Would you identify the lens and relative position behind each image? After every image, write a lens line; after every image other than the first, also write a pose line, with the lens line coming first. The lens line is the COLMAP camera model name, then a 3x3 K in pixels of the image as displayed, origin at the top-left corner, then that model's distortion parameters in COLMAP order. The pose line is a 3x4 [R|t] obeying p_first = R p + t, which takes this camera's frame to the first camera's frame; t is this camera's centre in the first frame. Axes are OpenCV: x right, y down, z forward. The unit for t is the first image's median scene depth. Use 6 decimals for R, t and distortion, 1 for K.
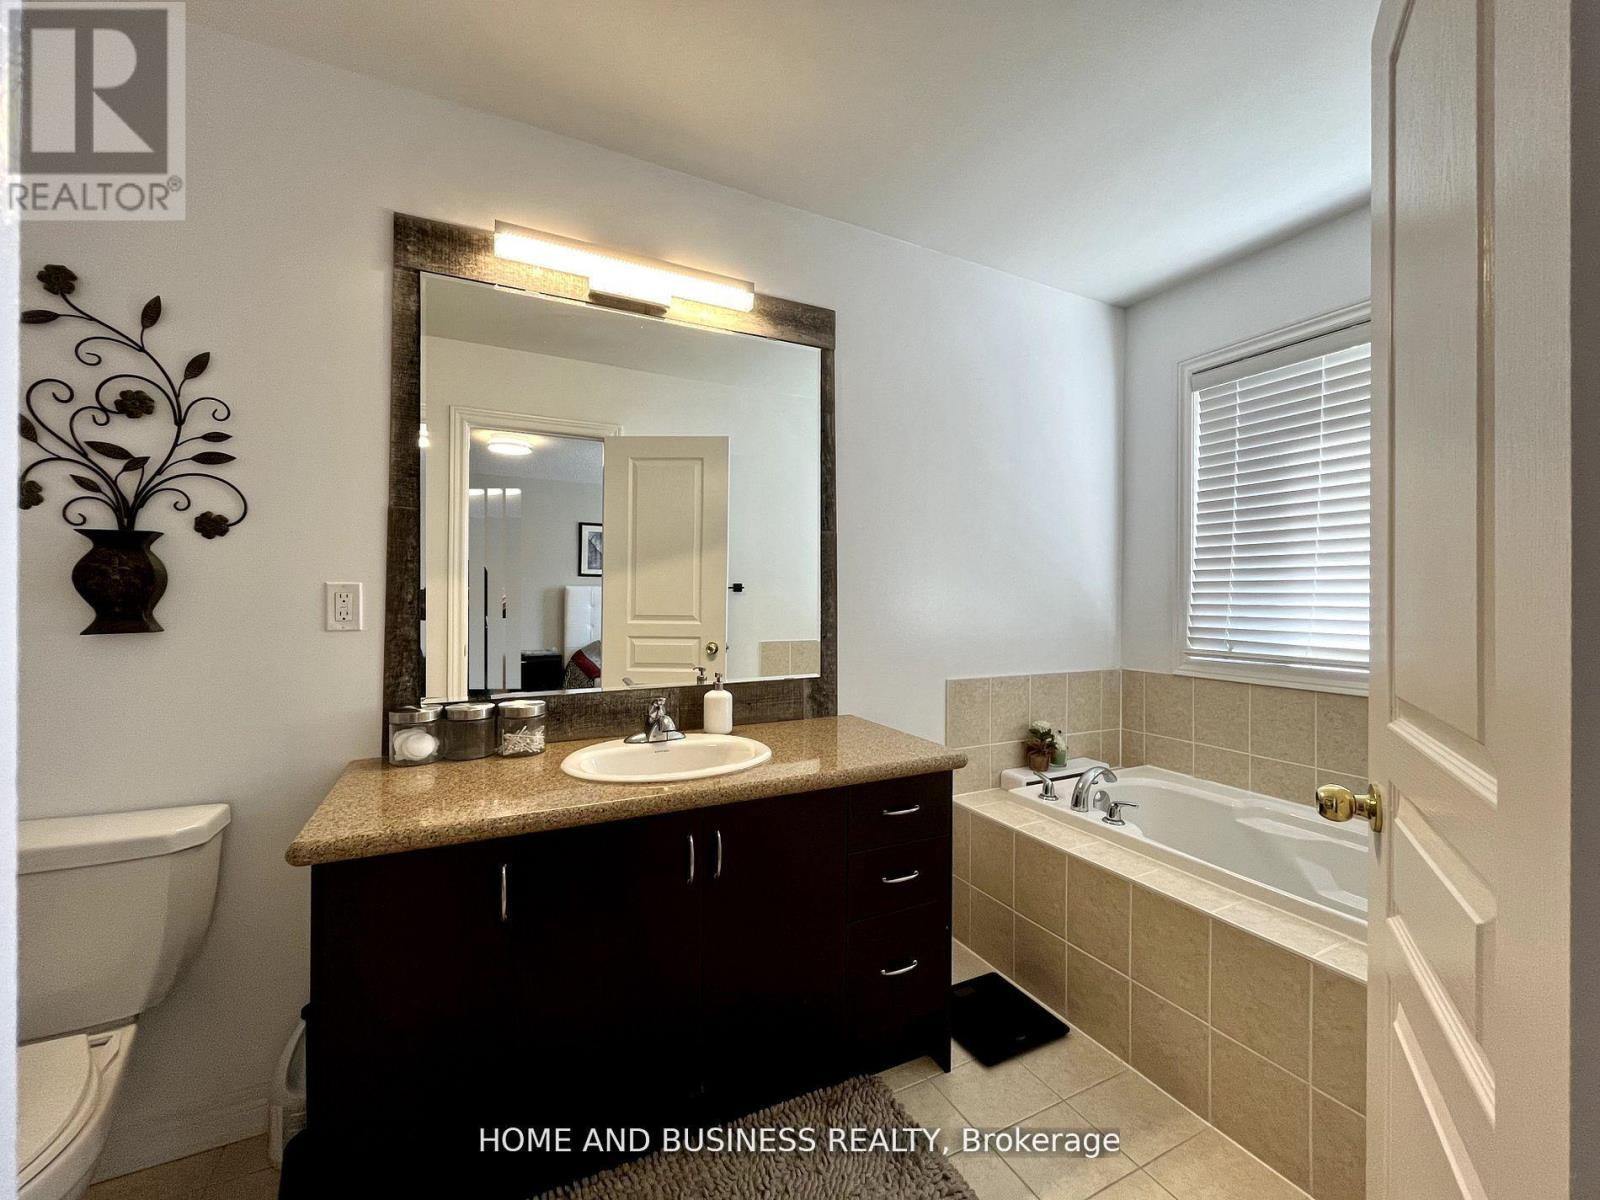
lens RADIAL K [[643.2, 0, 802.5], [0, 643.2, 595.6], [0, 0, 1]] dist [-0.001044, -0.000202]
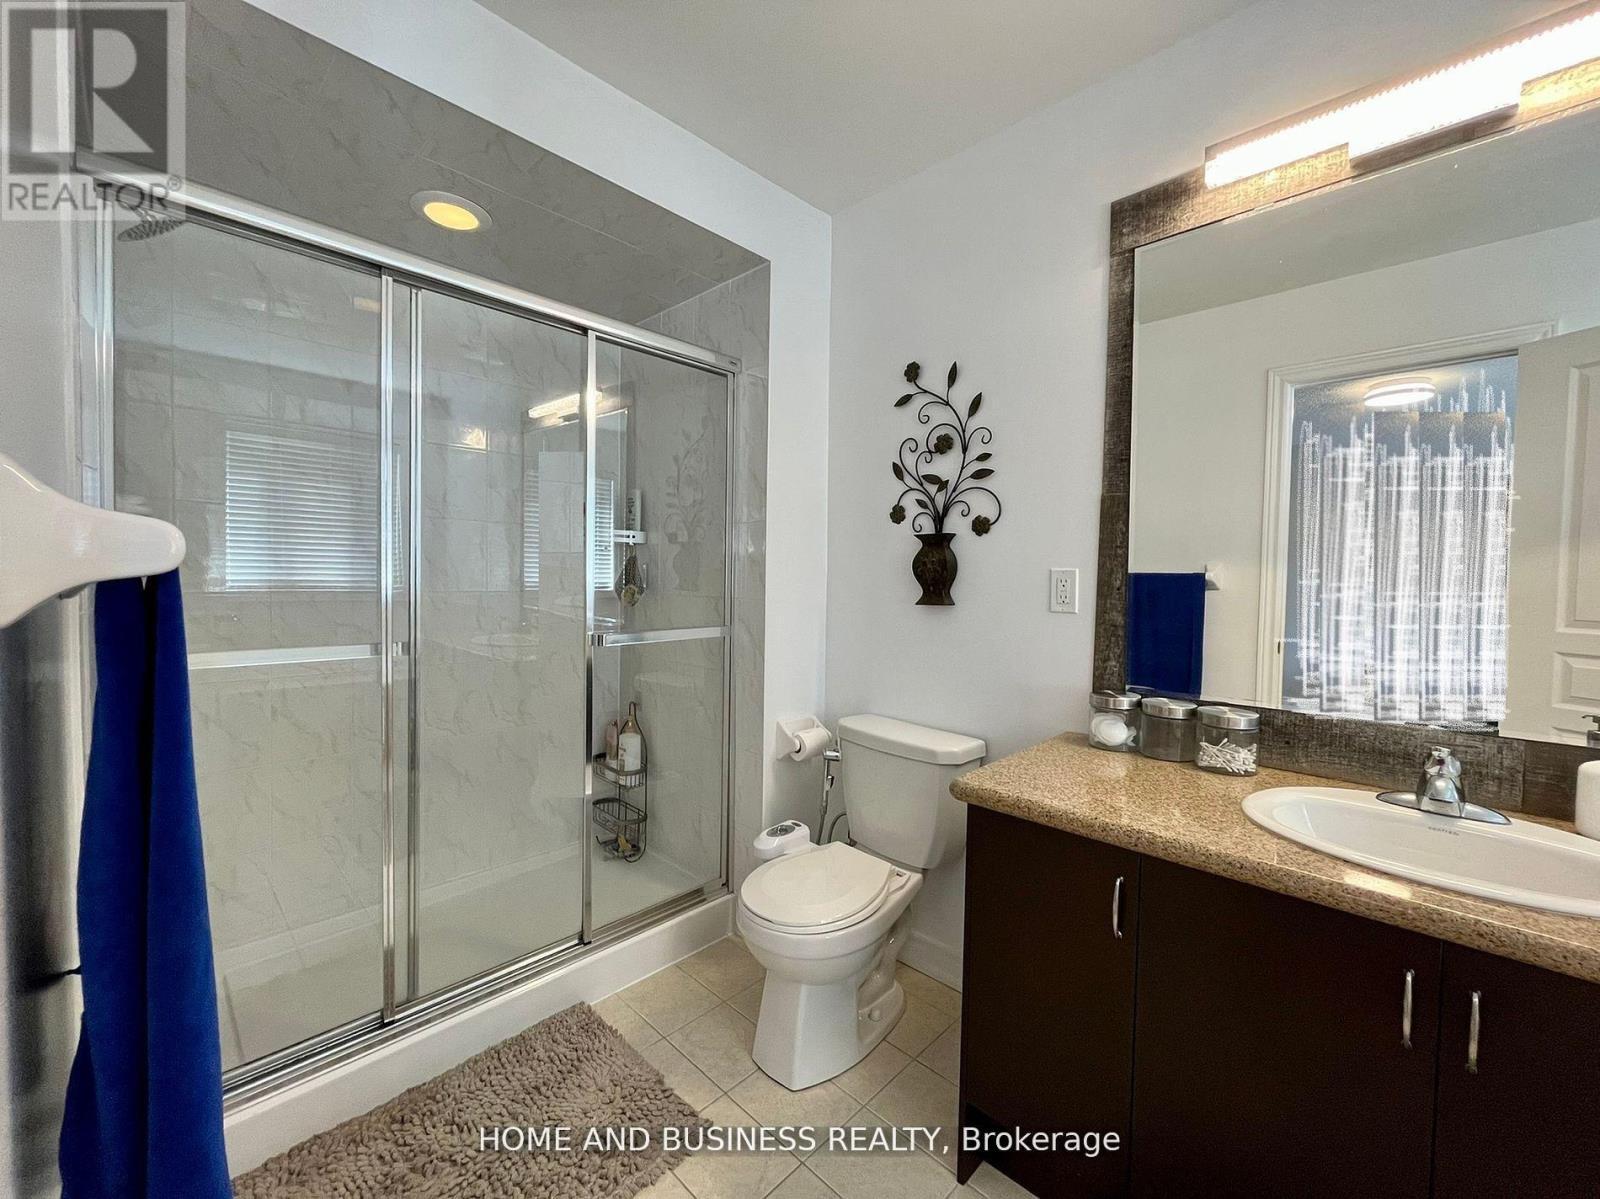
lens RADIAL K [[643.2, 0, 802.5], [0, 643.2, 595.1], [0, 0, 1]] dist [-0.001044, -0.000202]
pose [[0.329358, 0.029635, -0.943740, 0.203855], [-0.014187, 0.999550, 0.026437, 0.002043], [0.944099, 0.004682, 0.329630, 0.238288]]
